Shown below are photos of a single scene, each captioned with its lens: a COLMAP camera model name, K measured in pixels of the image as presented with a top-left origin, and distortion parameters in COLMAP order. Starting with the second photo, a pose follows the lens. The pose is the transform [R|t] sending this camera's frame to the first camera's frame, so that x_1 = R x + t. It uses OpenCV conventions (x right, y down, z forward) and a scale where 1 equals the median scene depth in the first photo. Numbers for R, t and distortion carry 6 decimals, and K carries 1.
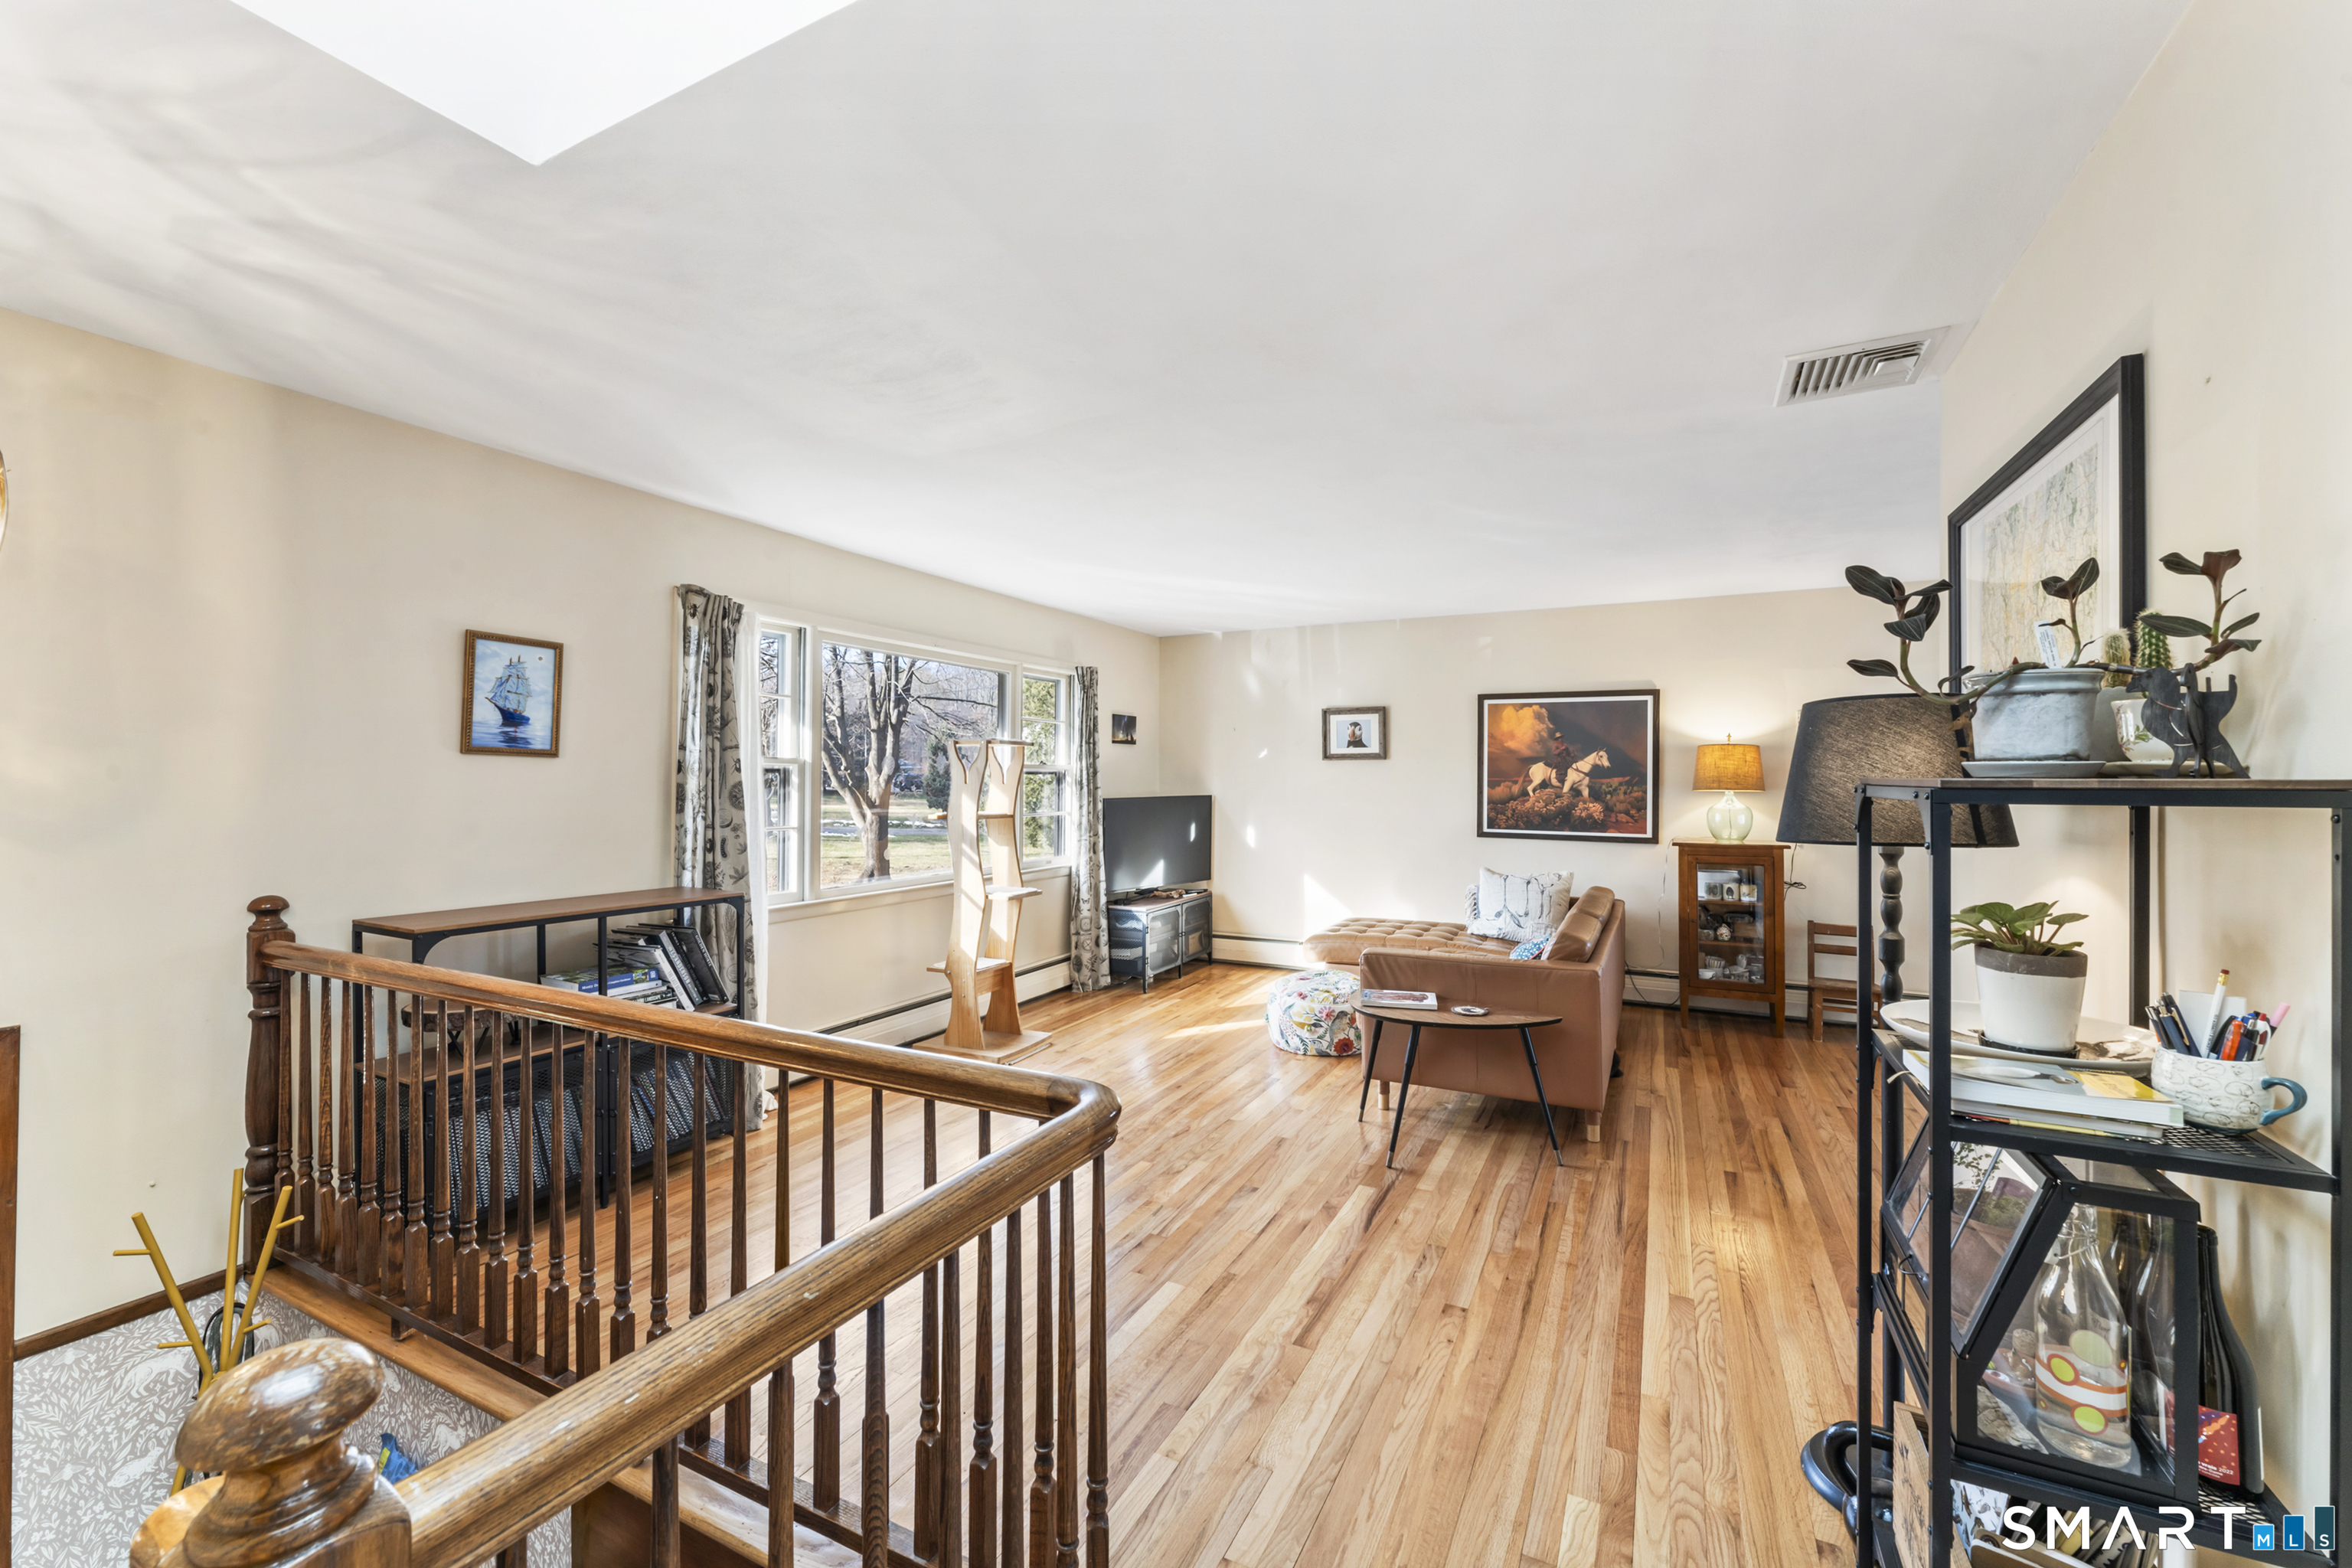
lens RADIAL K [[945.0, 0, 1178.7], [0, 945.0, 774.1], [0, 0, 1]] dist [0.000682, -0.000173]
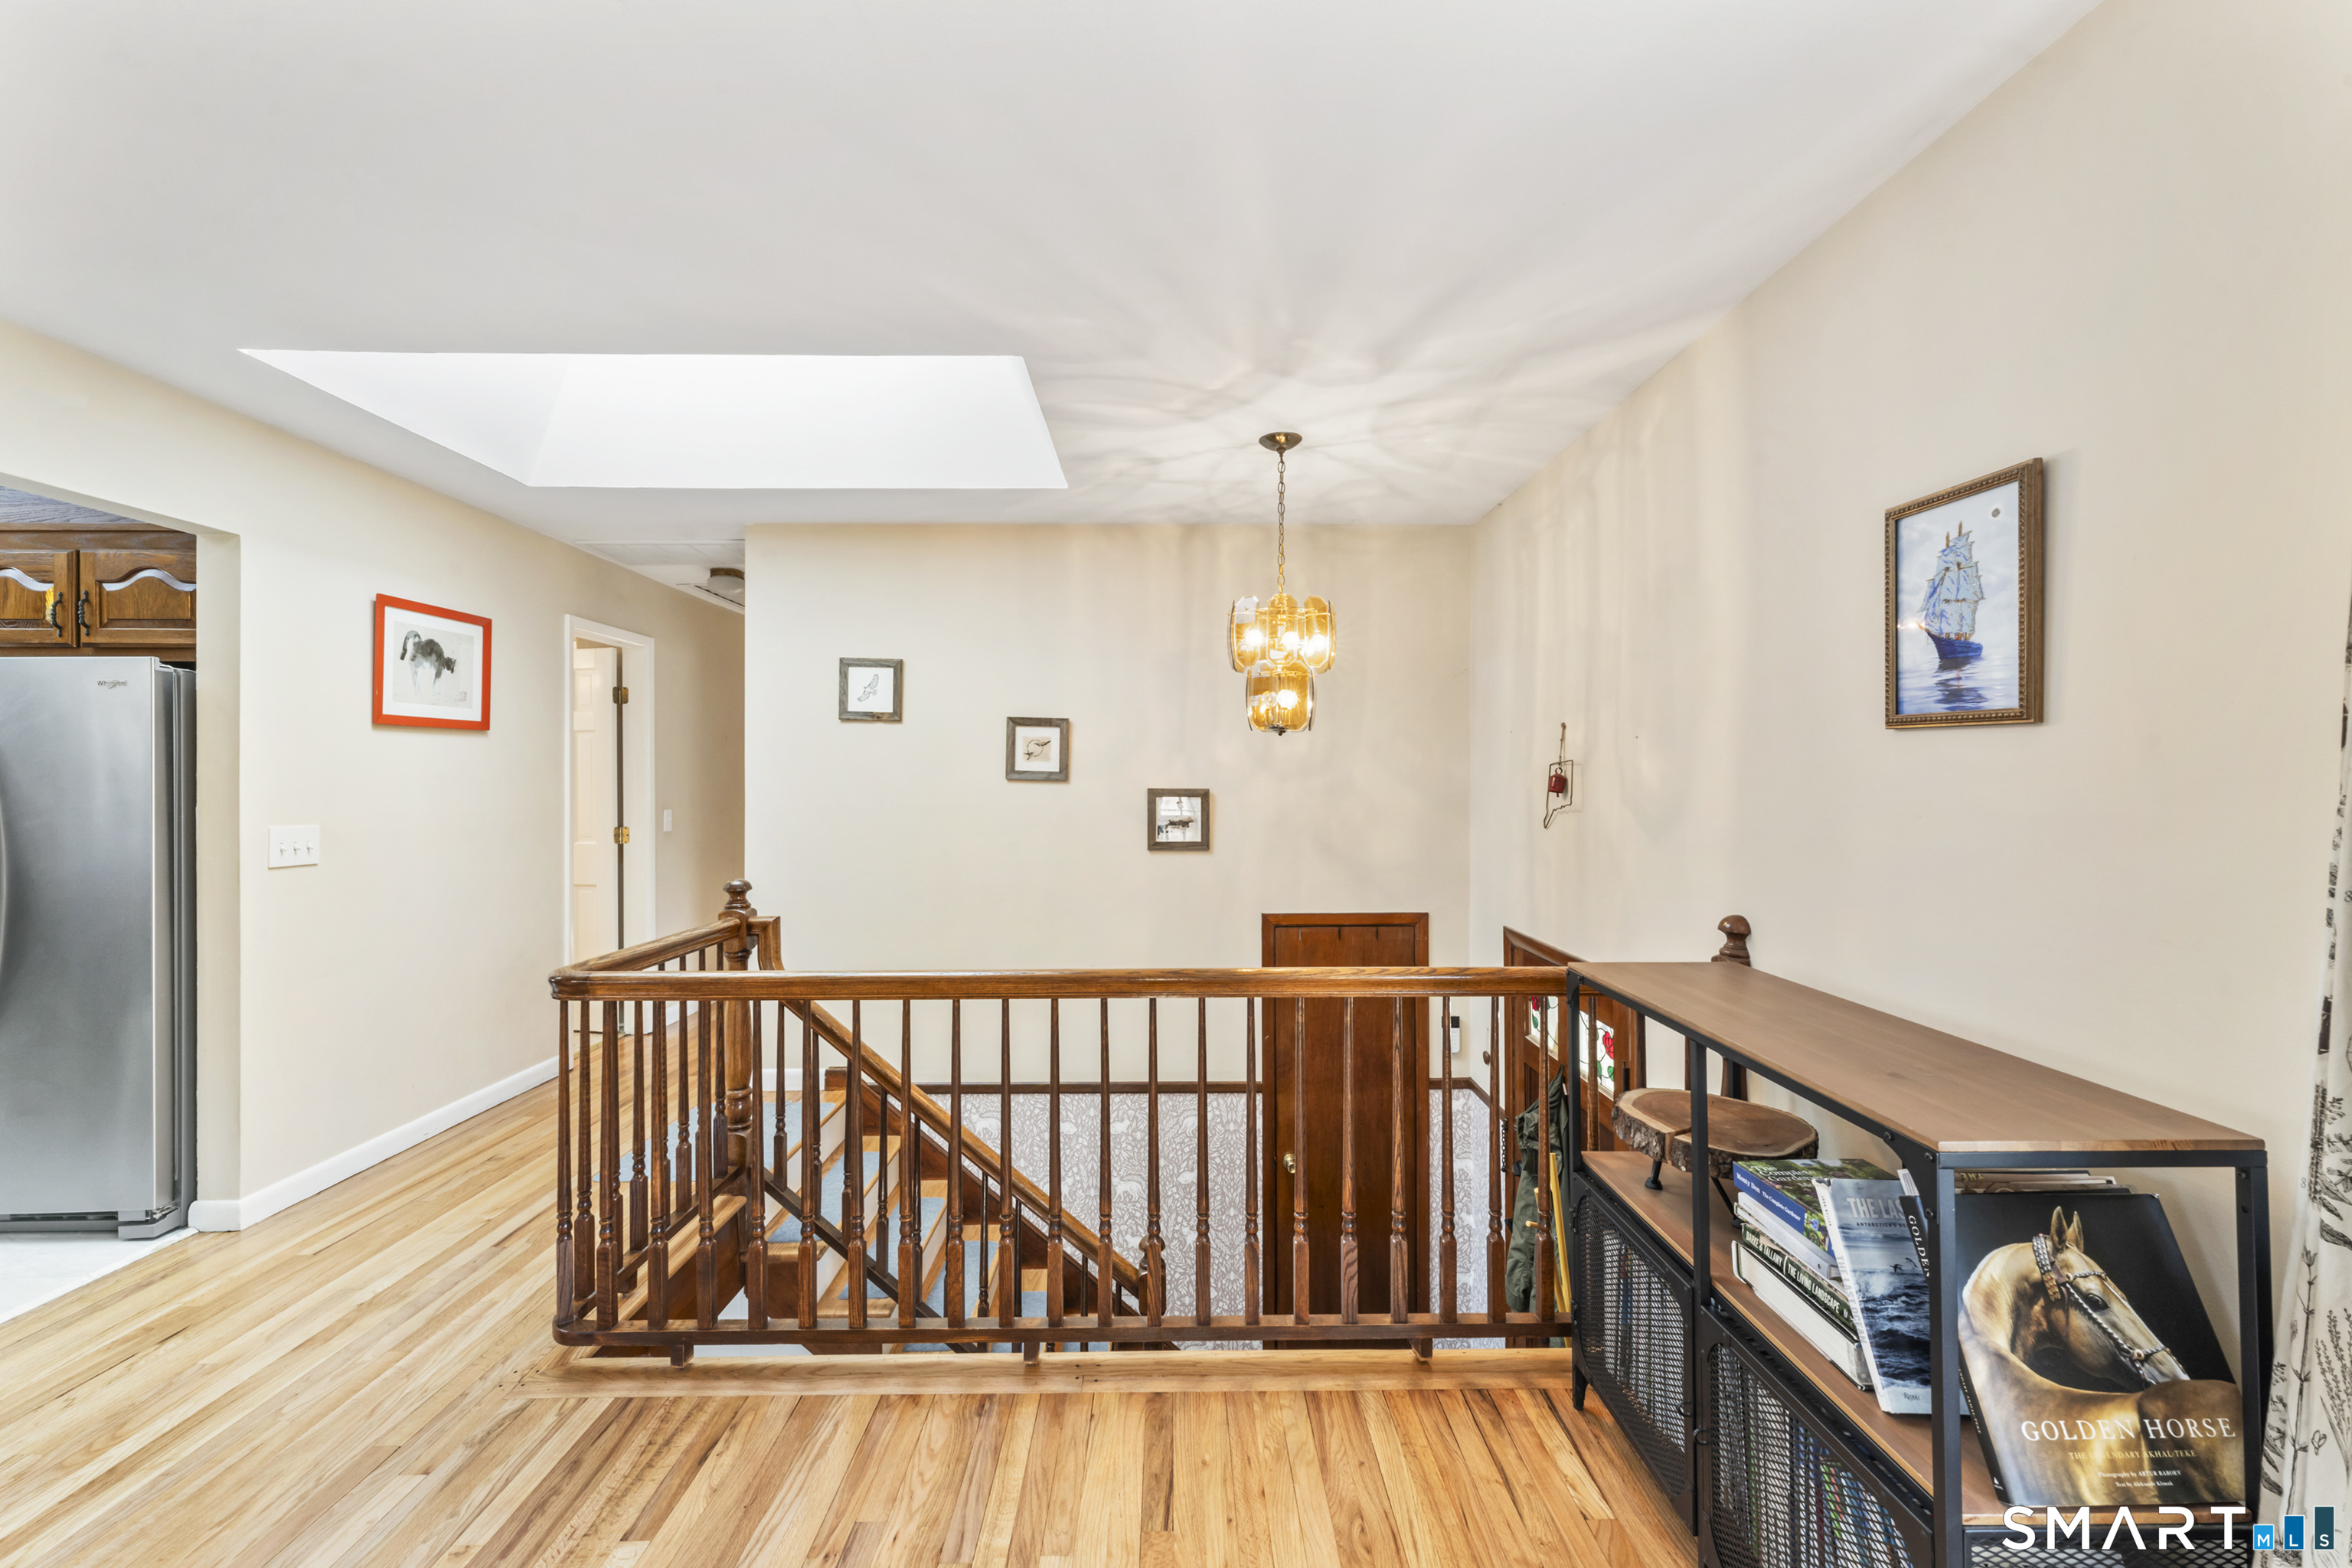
lens RADIAL K [[945.0, 0, 1178.7], [0, 945.0, 774.1], [0, 0, 1]] dist [0.000682, -0.000173]
pose [[-0.886548, -0.000487, -0.462636, -0.116019], [0.003263, 0.999968, -0.007306, 0.007629], [0.462624, -0.007987, -0.886518, 1.292755]]
